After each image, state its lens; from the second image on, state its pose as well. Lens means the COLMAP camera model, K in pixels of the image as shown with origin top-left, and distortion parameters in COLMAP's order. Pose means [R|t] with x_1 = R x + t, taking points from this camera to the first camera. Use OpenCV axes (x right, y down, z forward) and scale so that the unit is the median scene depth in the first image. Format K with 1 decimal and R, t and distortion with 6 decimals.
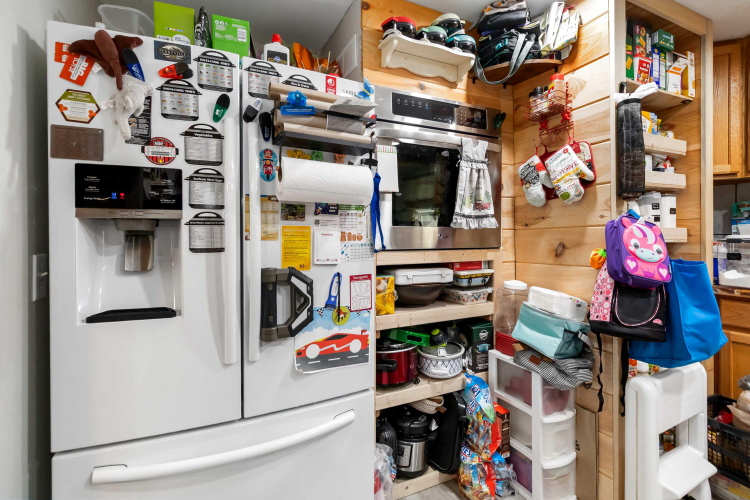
lens RADIAL K [[358.9, 0, 372.0], [0, 358.9, 239.5], [0, 0, 1]] dist [-0.000246, -0.000327]
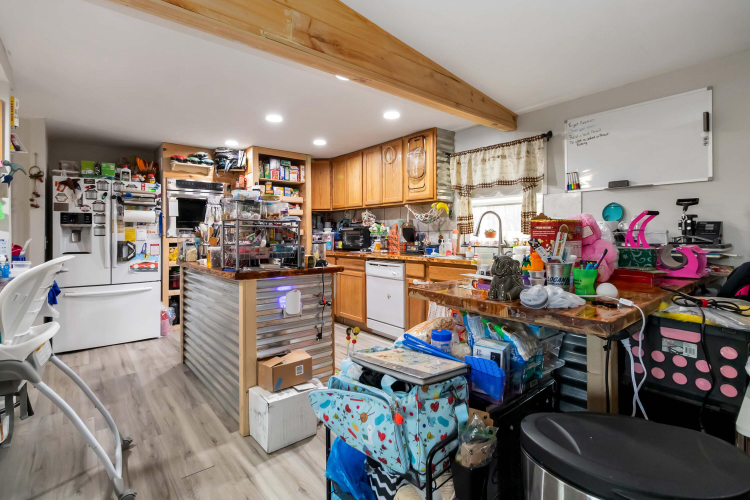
lens RADIAL K [[358.9, 0, 375.5], [0, 358.9, 234.6], [0, 0, 1]] dist [-0.000246, -0.000327]
pose [[0.969343, 0.001958, 0.245702, 1.168044], [0.000178, 0.999962, -0.008673, 0.047025], [-0.245709, 0.008451, 0.969307, -2.766853]]
